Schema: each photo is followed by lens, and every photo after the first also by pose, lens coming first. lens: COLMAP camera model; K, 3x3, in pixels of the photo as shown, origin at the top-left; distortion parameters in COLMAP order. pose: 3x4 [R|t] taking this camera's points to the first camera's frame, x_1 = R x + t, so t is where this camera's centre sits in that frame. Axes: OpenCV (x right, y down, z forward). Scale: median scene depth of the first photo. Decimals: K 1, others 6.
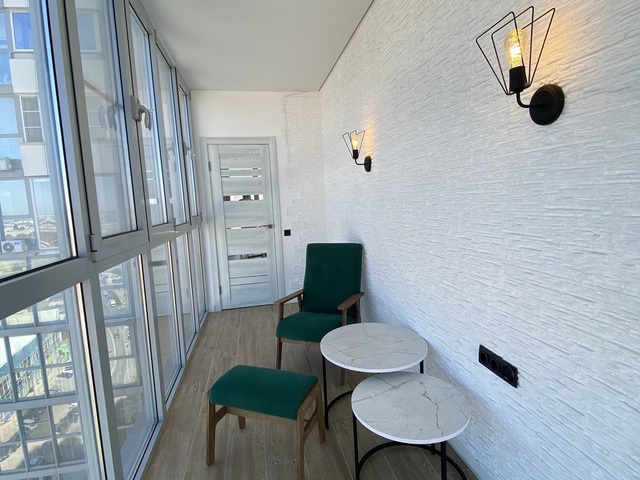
lens RADIAL K [[342.6, 0, 320.0], [0, 342.6, 240.0], [0, 0, 1]] dist [0.085196, -0.078507]
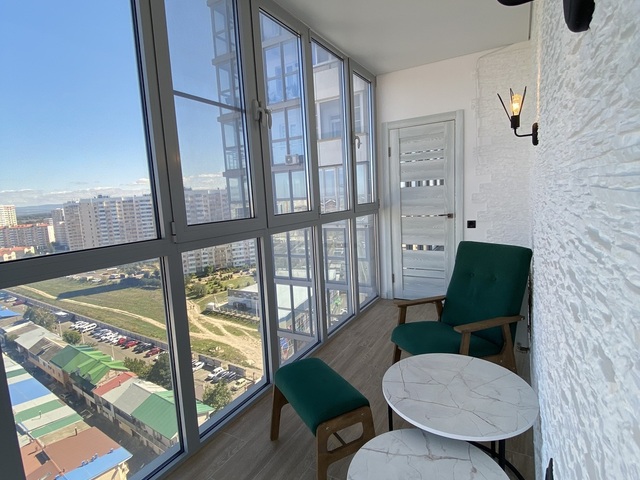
lens RADIAL K [[342.6, 0, 320.0], [0, 342.6, 240.0], [0, 0, 1]] dist [0.085196, -0.078507]
pose [[0.760151, 0.092030, -0.643196, 0.297472], [-0.059739, 0.995625, 0.071855, -0.037744], [0.646995, -0.016197, 0.762322, 0.199301]]
